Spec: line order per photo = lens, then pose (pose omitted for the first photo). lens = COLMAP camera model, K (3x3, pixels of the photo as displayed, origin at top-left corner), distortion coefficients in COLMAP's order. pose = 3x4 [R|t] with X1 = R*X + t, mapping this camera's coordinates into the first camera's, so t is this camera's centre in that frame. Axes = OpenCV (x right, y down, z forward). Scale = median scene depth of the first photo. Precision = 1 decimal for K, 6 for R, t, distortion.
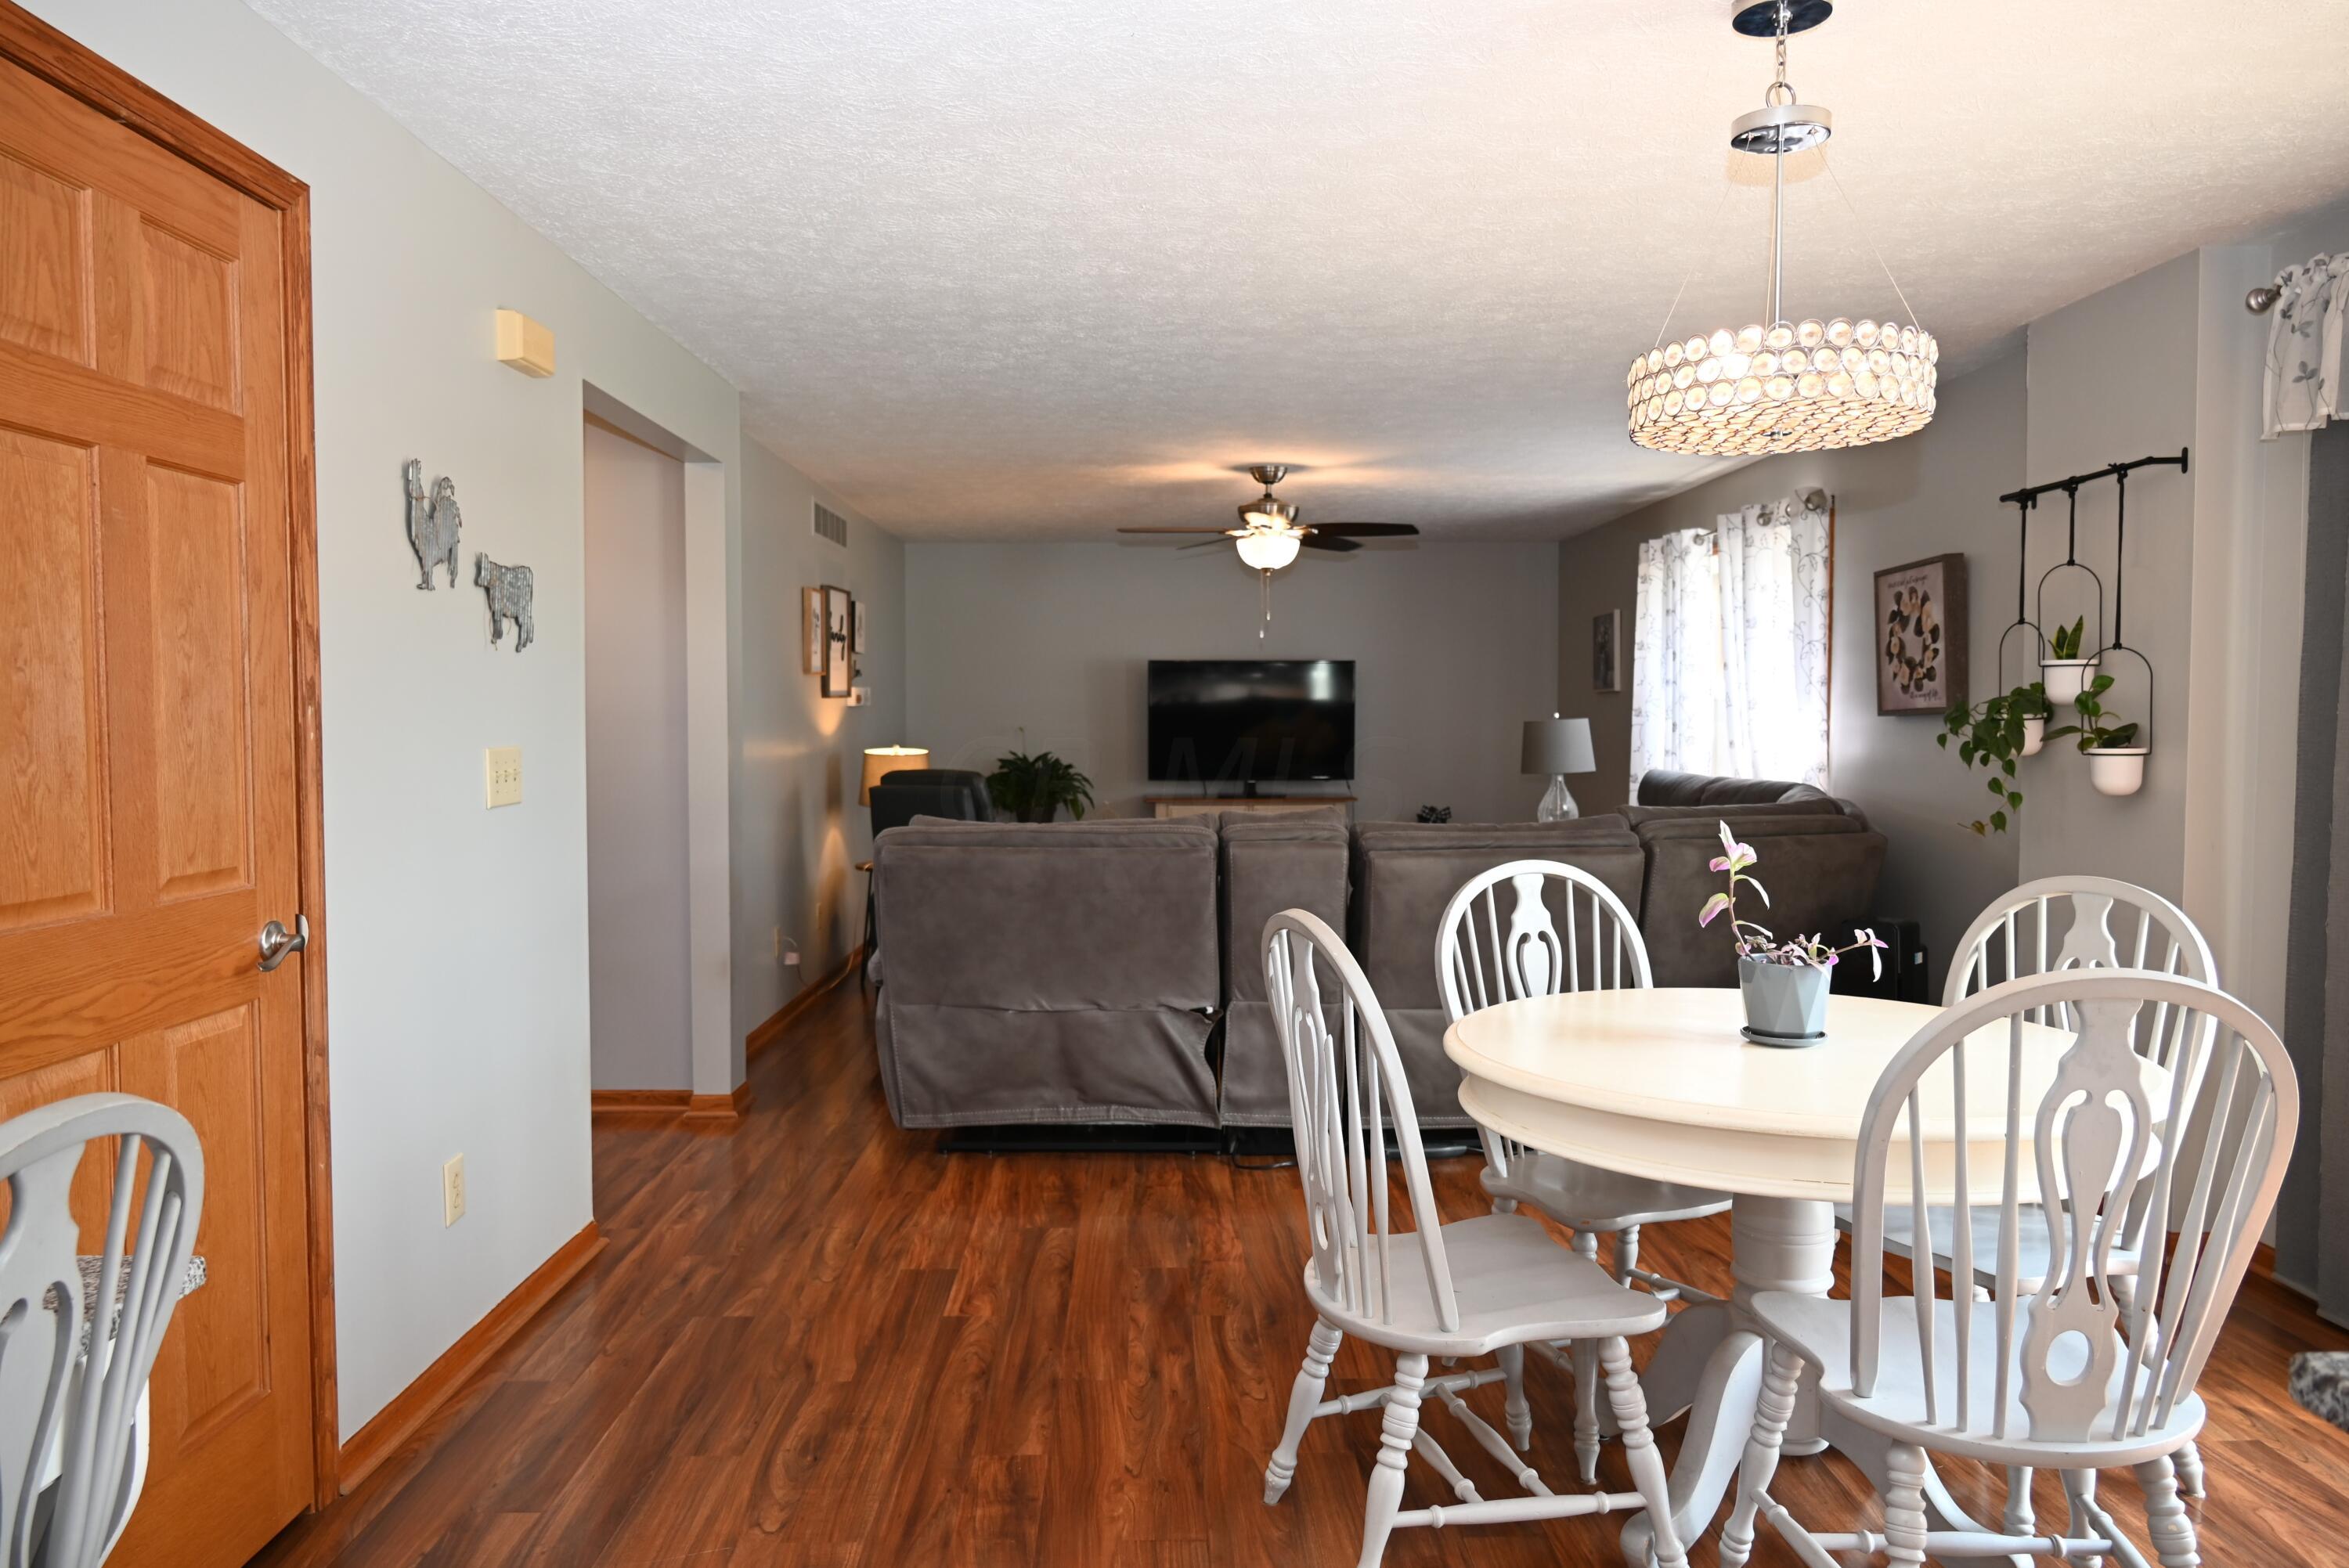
lens RADIAL K [[1589.9, 0, 1174.5], [0, 1589.9, 784.0], [0, 0, 1]] dist [-0.105250, -0.000235]
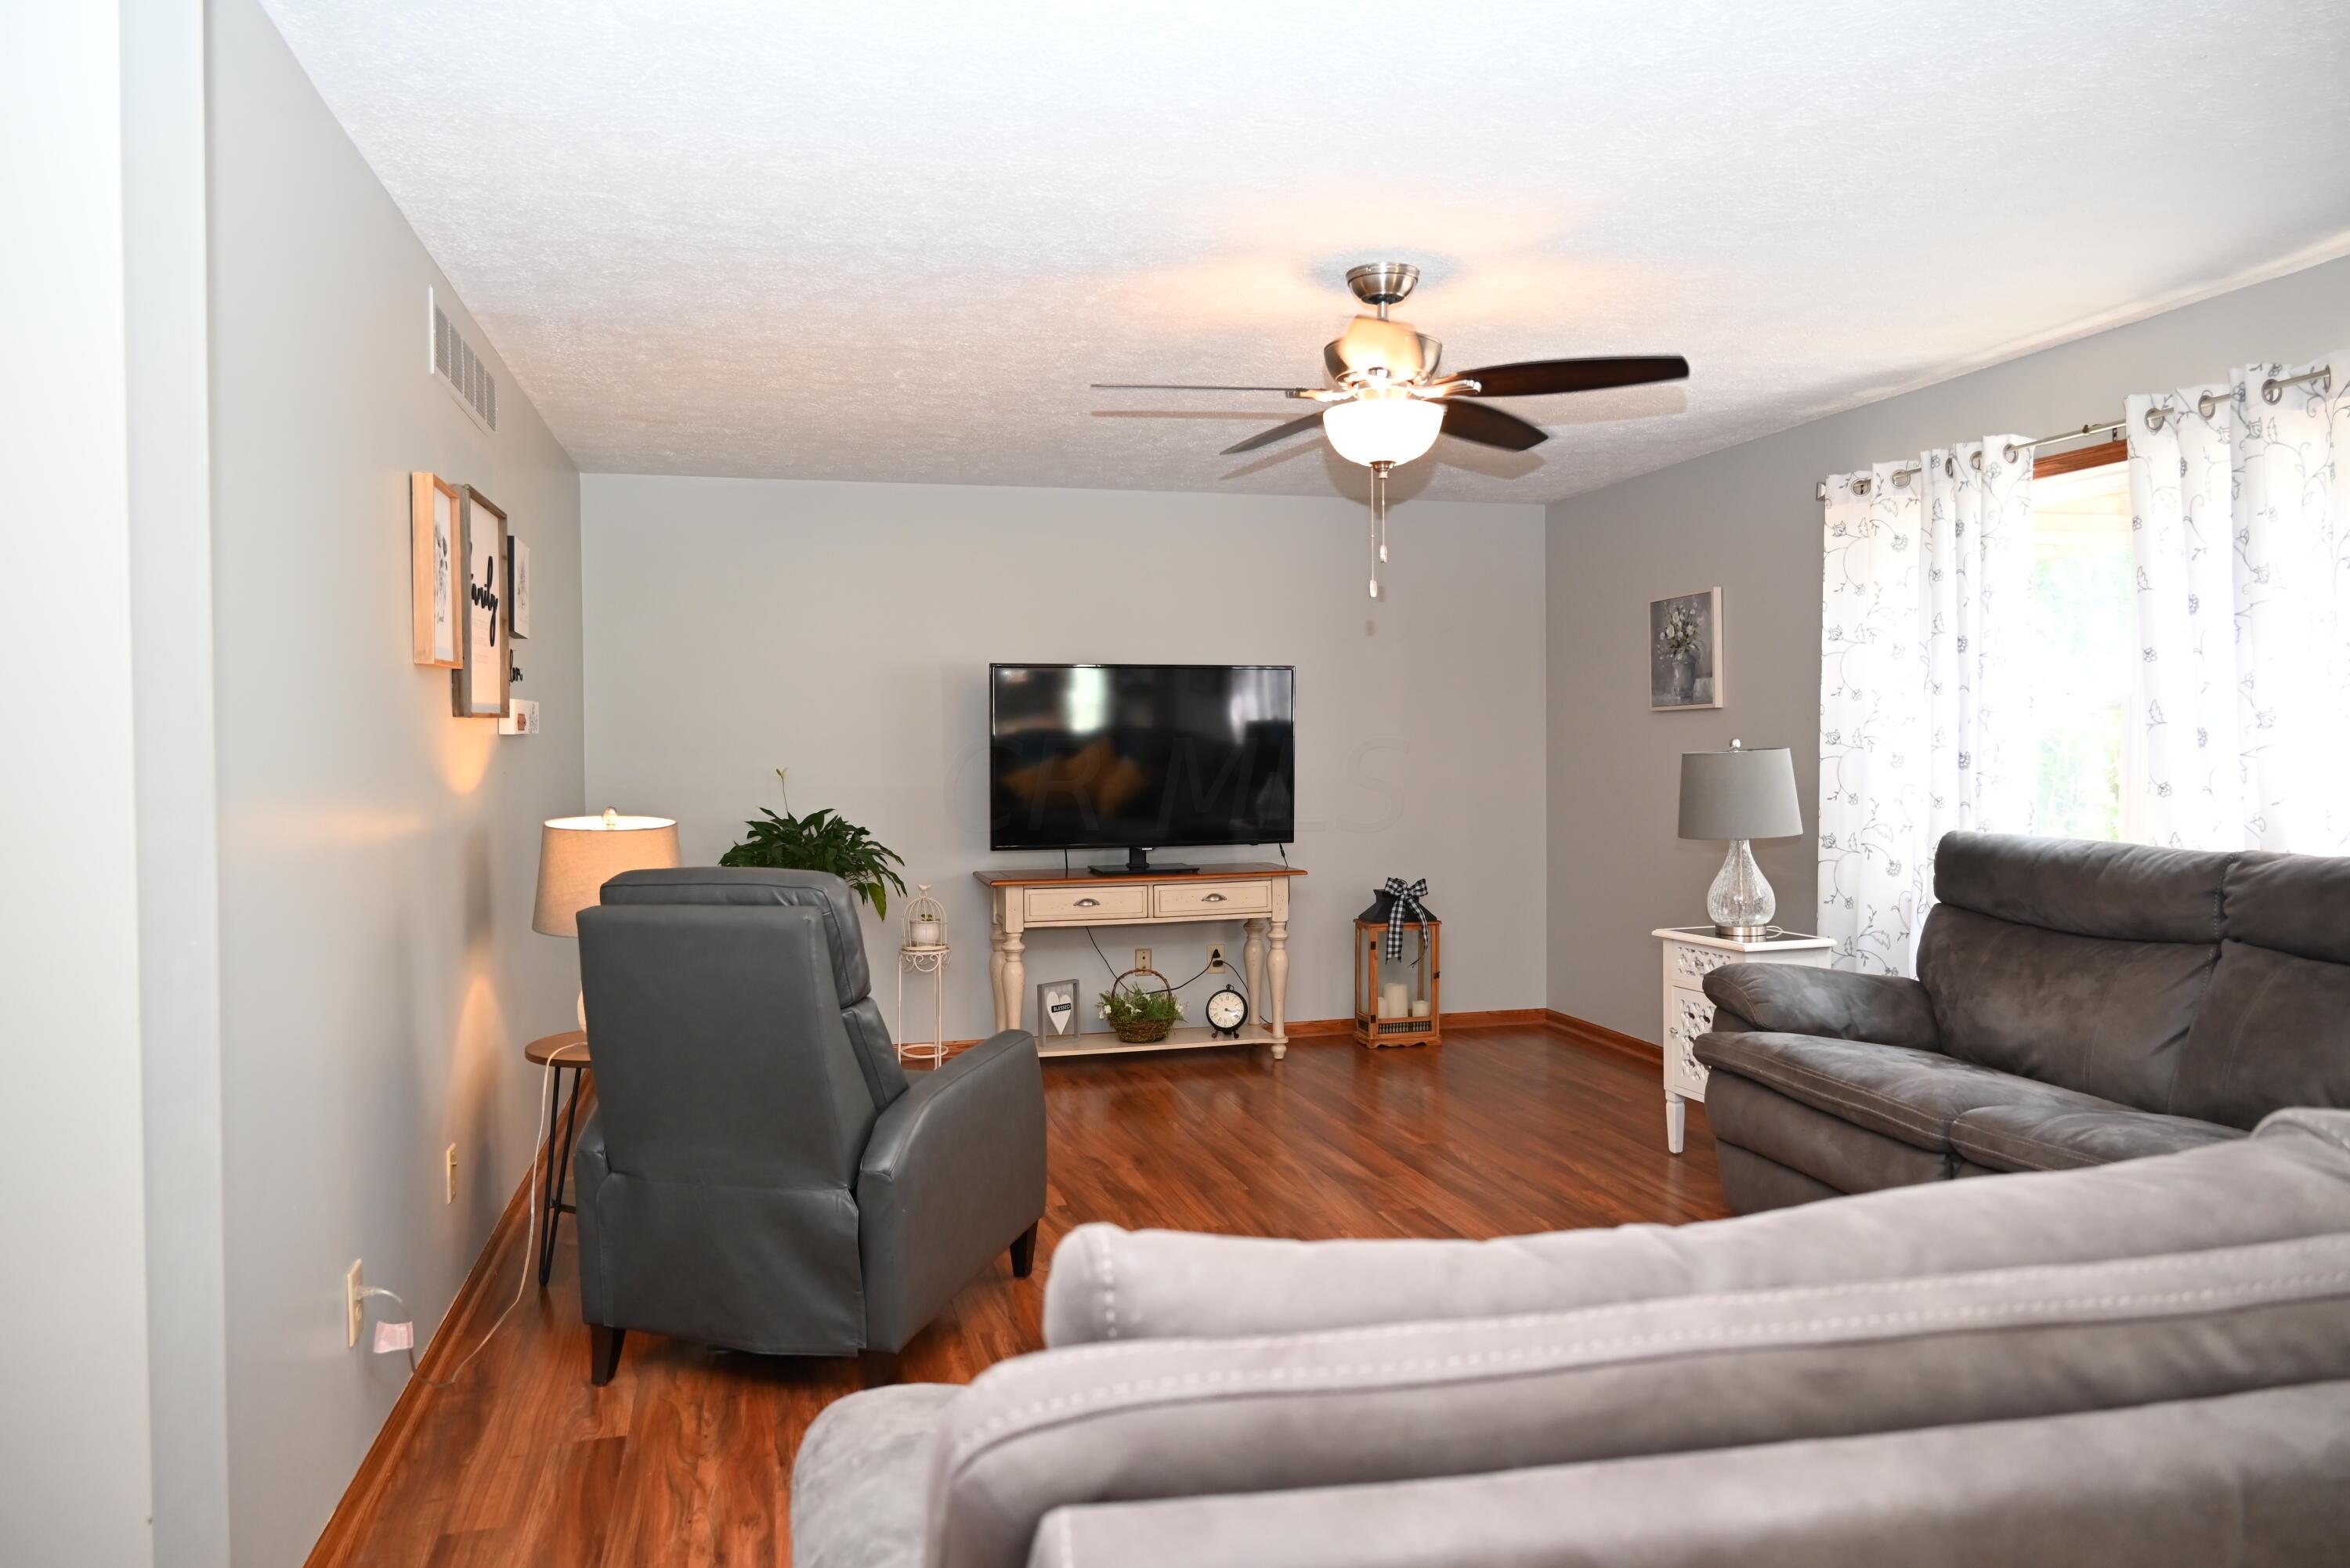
lens RADIAL K [[1534.8, 0, 1175.0], [0, 1534.8, 784.0], [0, 0, 1]] dist [-0.013988, 0.001004]
pose [[0.969964, -0.012806, 0.242910, -0.115987], [0.018032, 0.999651, -0.019303, -0.019777], [-0.242578, 0.023104, 0.969857, 0.465247]]
